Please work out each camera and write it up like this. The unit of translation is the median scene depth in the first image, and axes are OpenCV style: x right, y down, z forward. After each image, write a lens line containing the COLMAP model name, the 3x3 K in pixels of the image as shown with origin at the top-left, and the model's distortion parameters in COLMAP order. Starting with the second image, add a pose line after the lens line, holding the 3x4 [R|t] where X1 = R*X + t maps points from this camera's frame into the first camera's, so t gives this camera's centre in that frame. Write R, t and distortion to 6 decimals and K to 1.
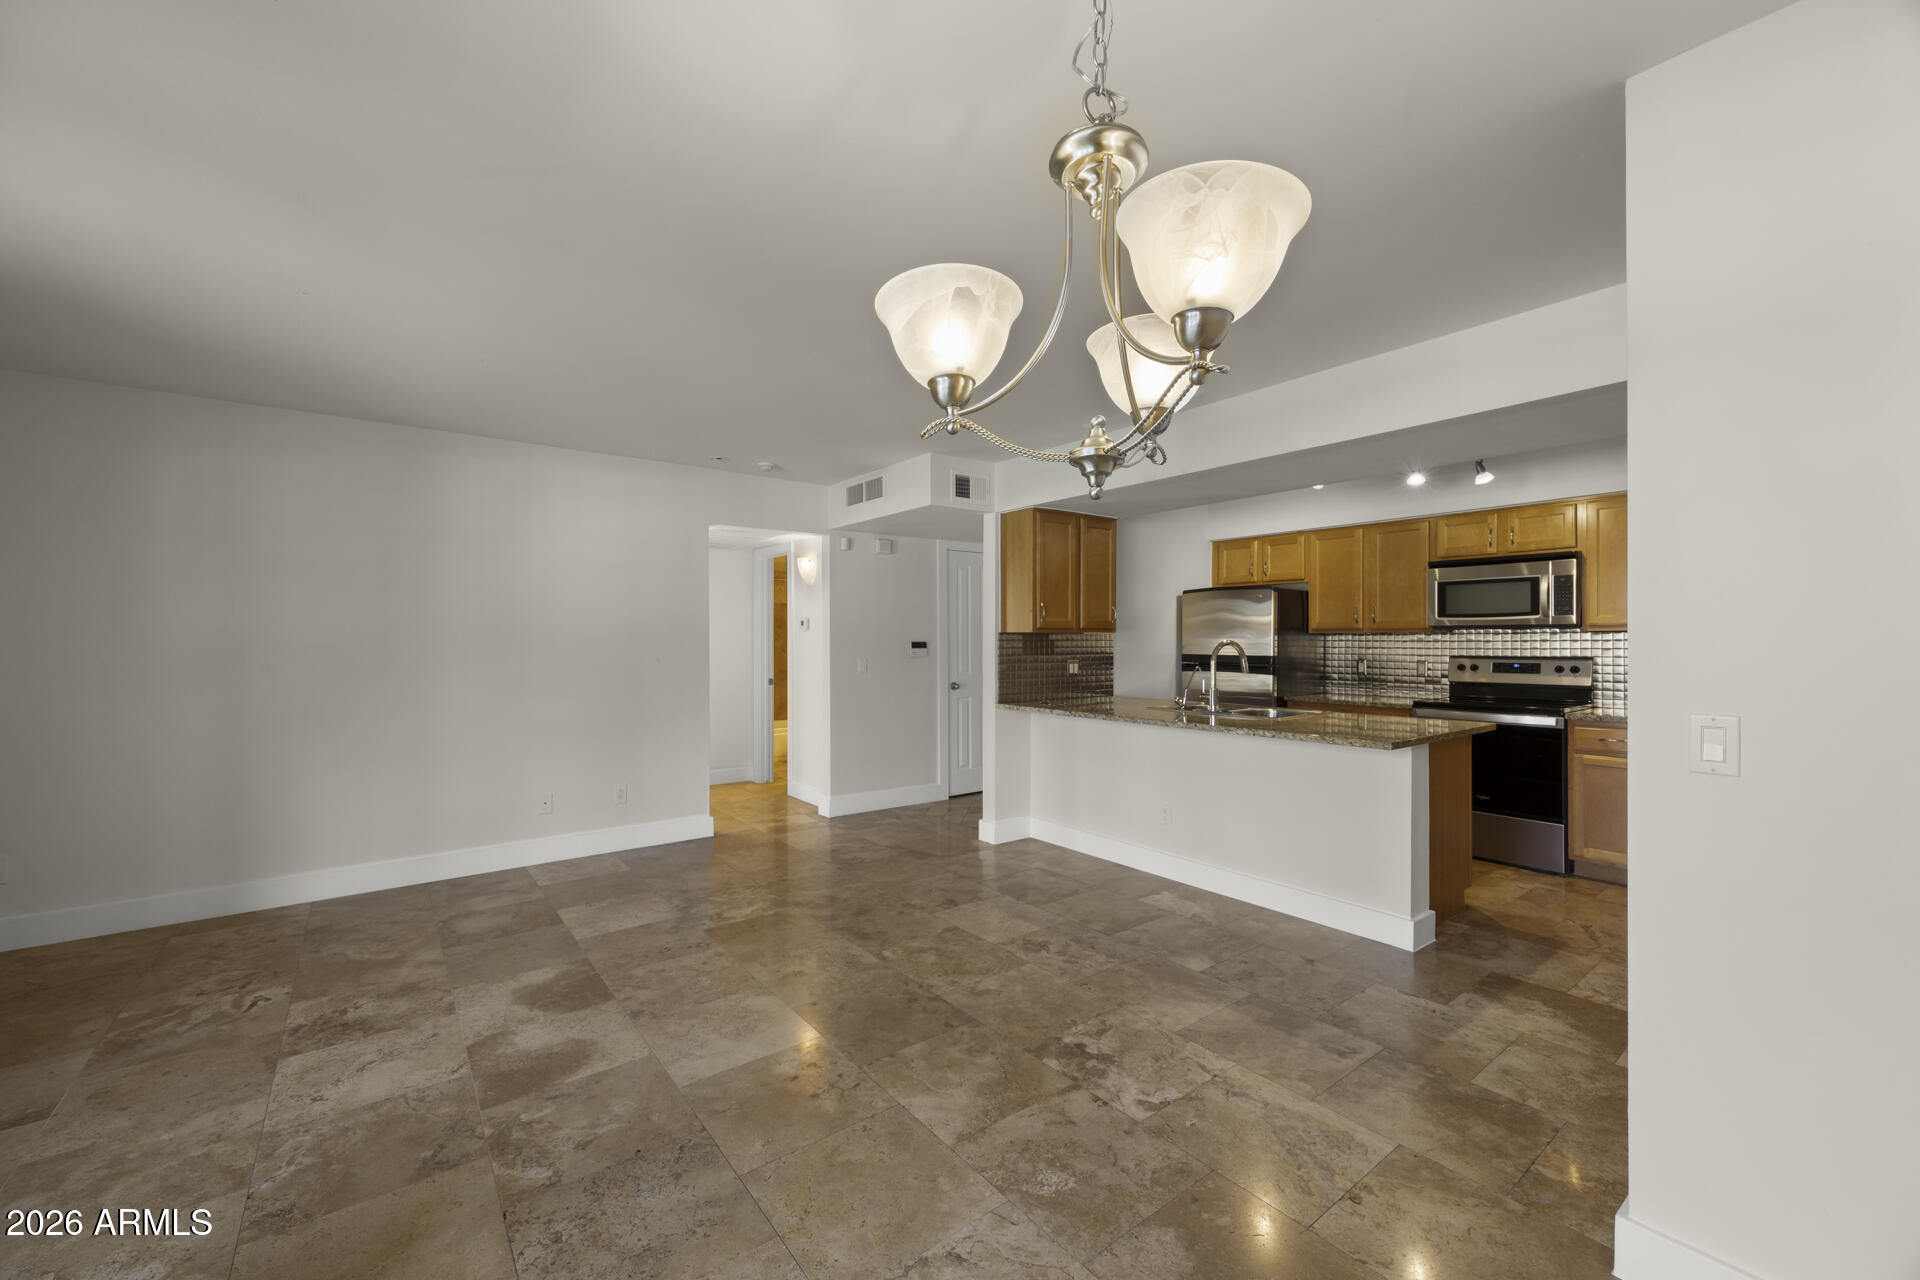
lens RADIAL K [[752.6, 0, 963.4], [0, 752.6, 642.1], [0, 0, 1]] dist [0.012781, -0.004209]
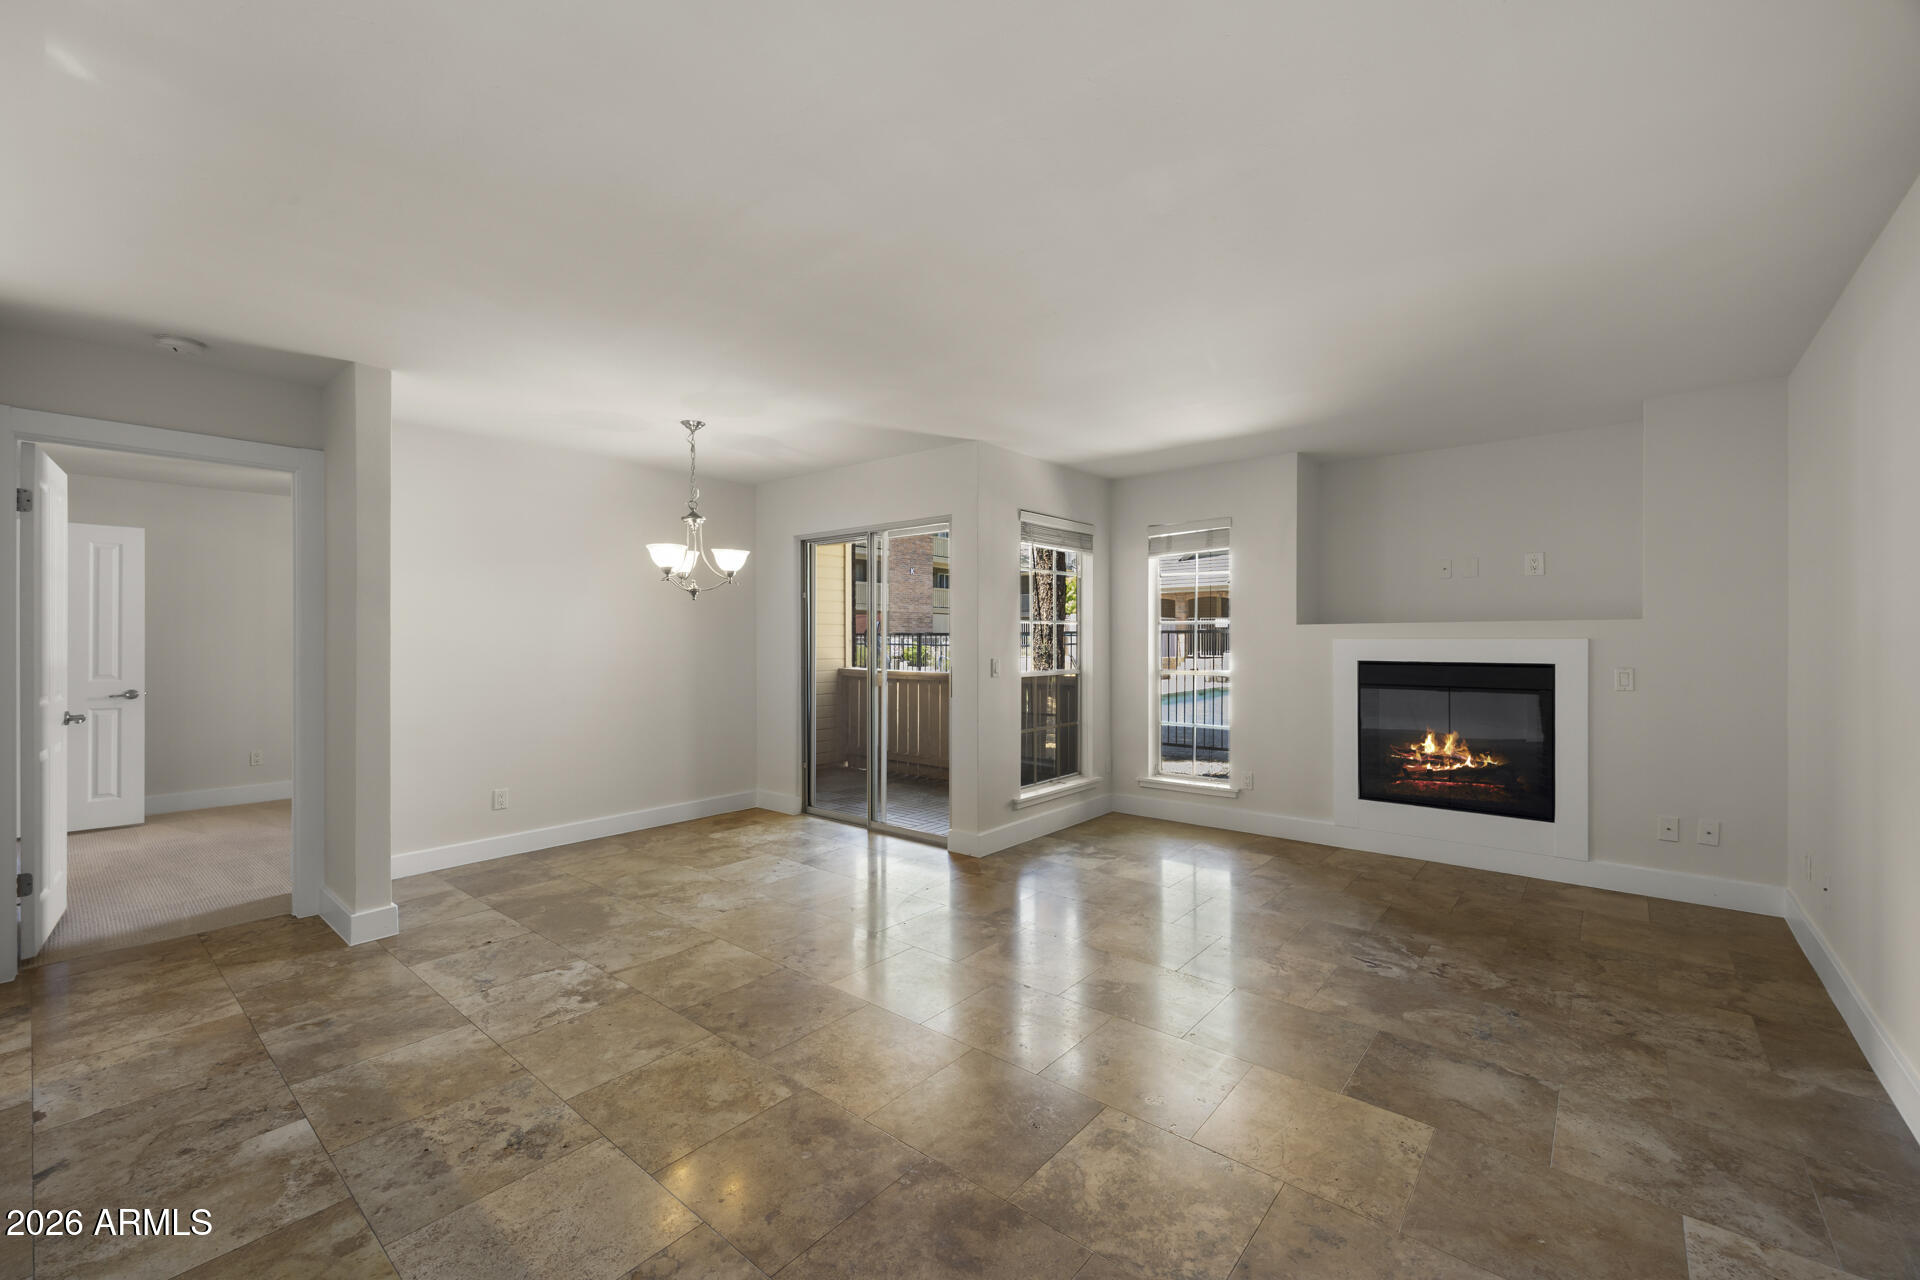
lens RADIAL K [[780.8, 0, 960.0], [0, 780.8, 640.0], [0, 0, 1]] dist [0.014369, -0.002777]
pose [[-0.978245, 0.004070, -0.207415, -0.081368], [0.004154, 0.999991, 0.000028, 0.007210], [0.207413, -0.000834, -0.978253, 1.252820]]
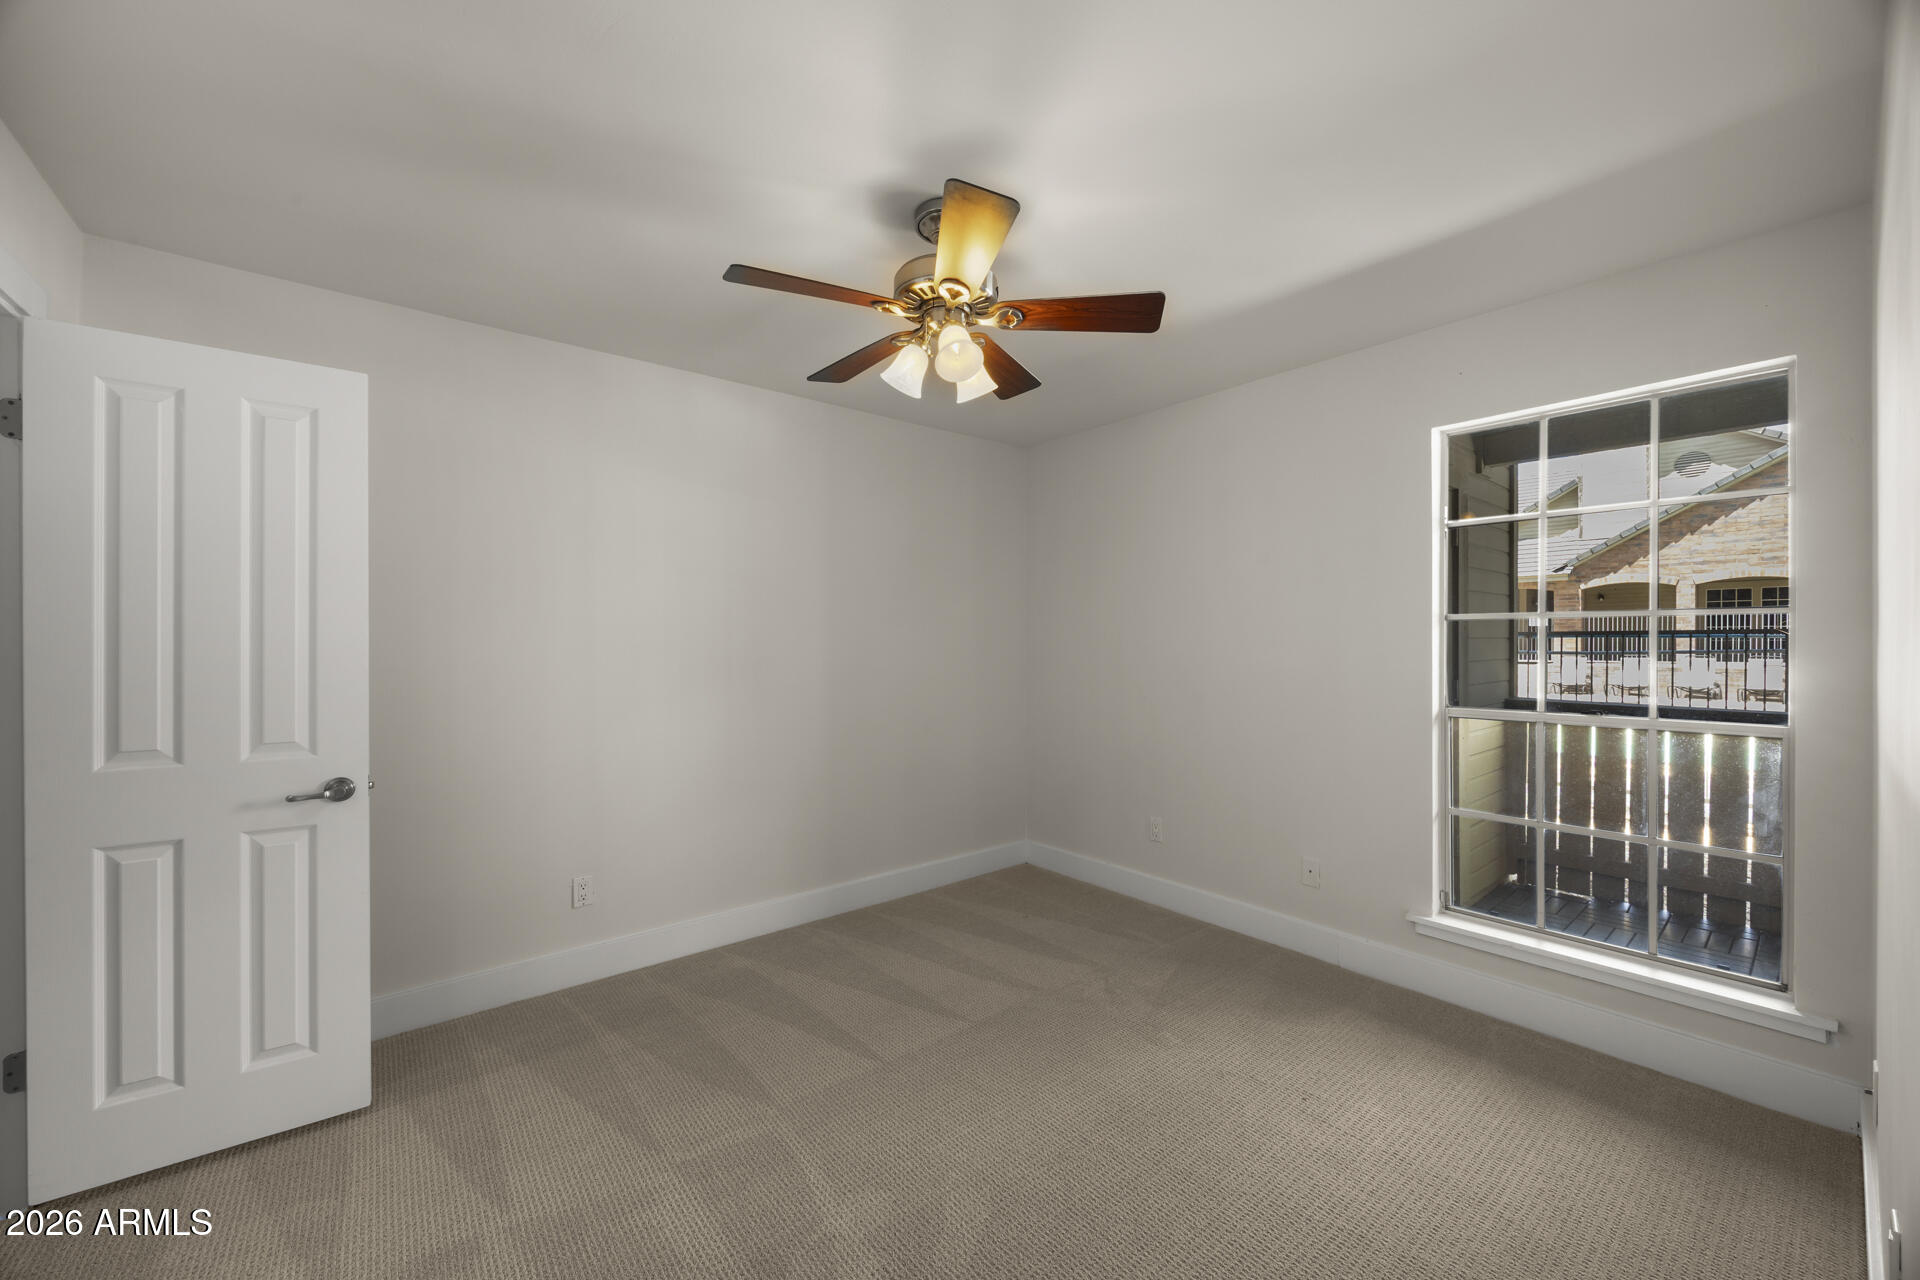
lens RADIAL K [[729.7, 0, 959.1], [0, 729.7, 643.7], [0, 0, 1]] dist [-0.003141, -0.000230]
pose [[-0.999509, 0.005197, -0.030889, 0.564103], [0.005111, 0.999983, 0.002854, -0.002635], [0.030904, 0.002695, -0.999519, 0.229576]]
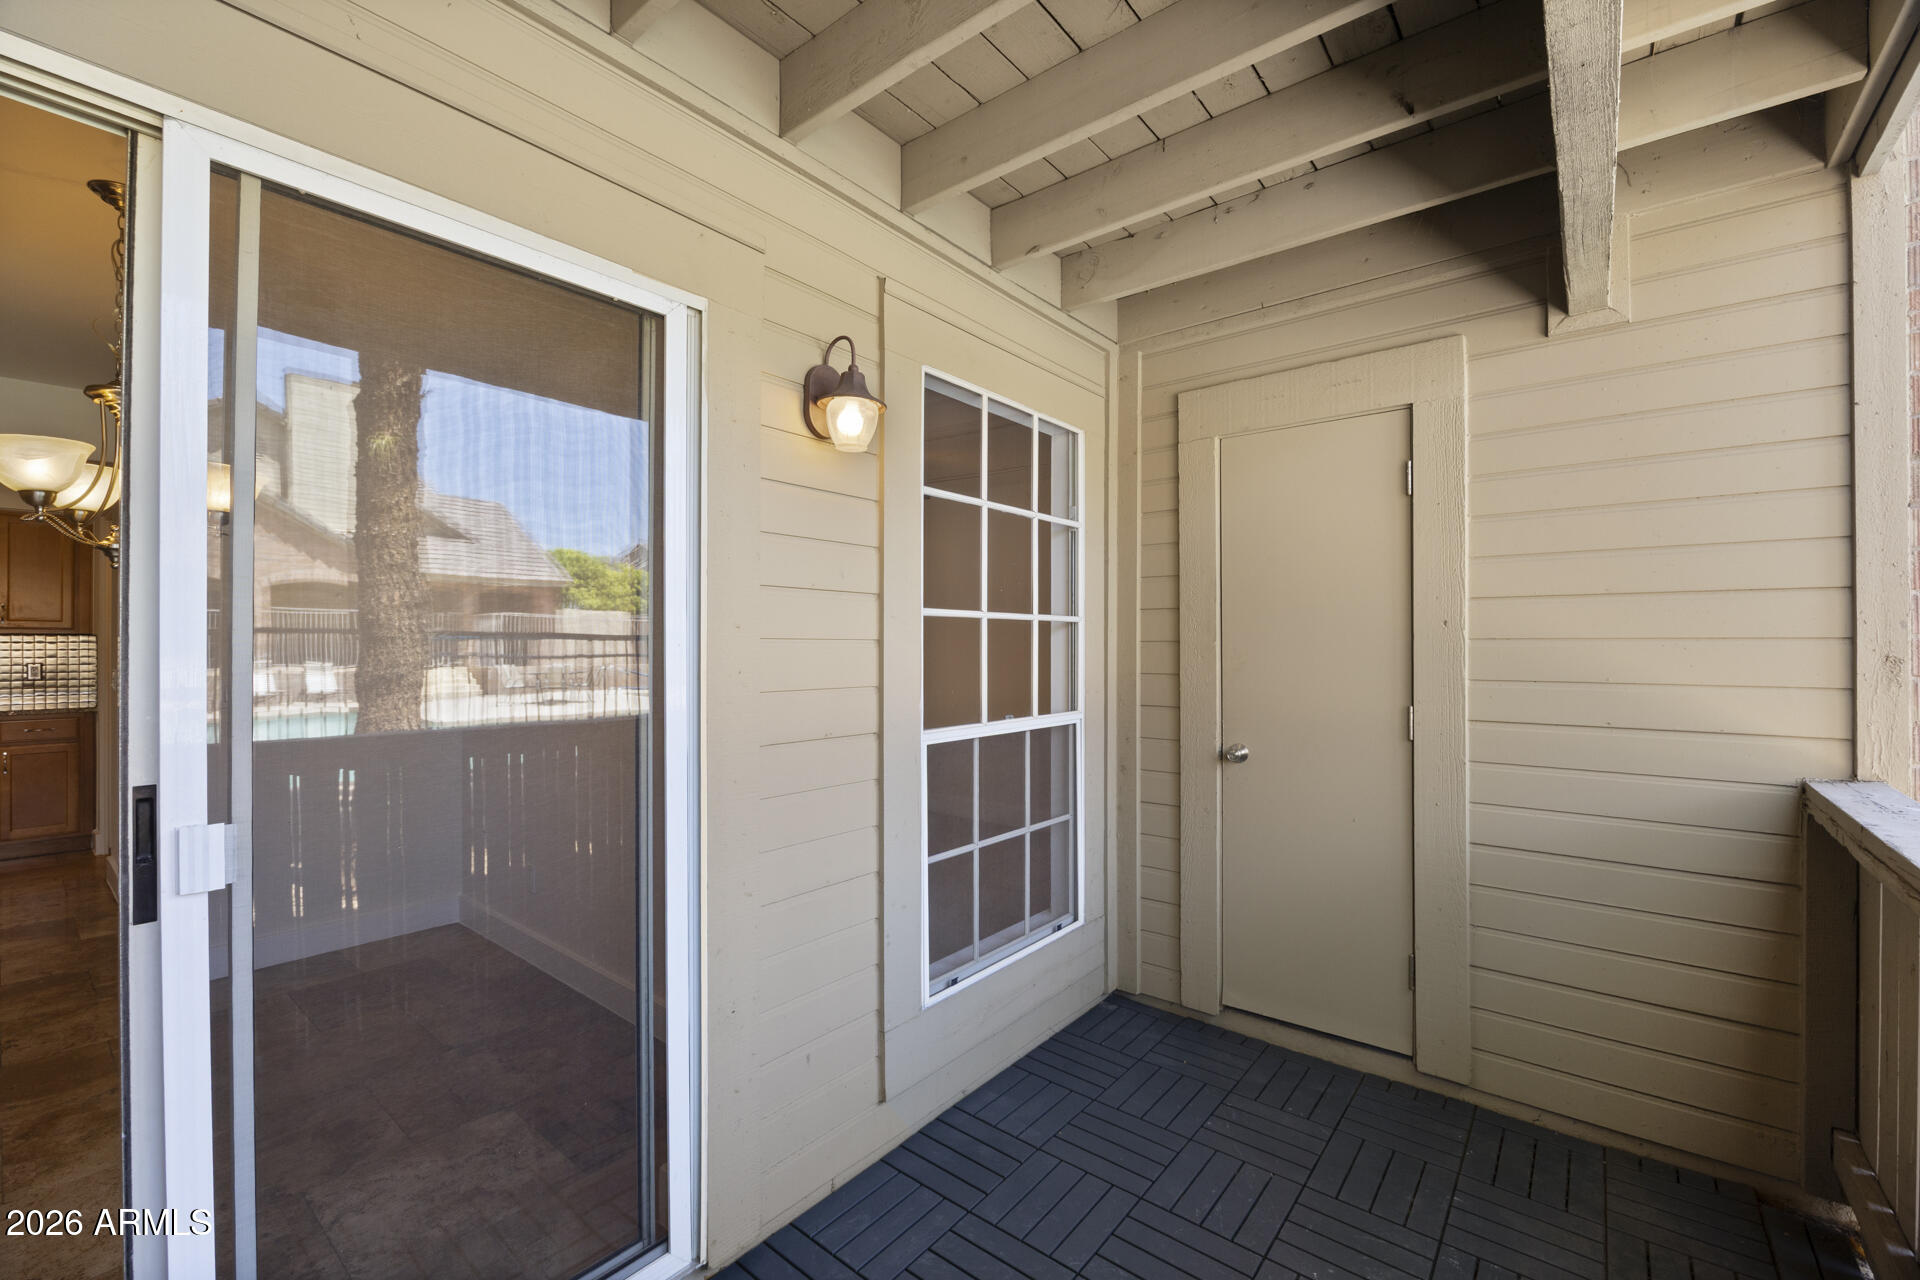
lens RADIAL K [[793.6, 0, 960.0], [0, 793.6, 640.0], [0, 0, 1]] dist [-0.015007, 0.000574]
pose [[-0.229968, 0.004223, 0.973189, -0.514956], [-0.000070, 0.999991, -0.004355, -0.001277], [-0.973198, -0.001070, -0.229966, -0.146606]]
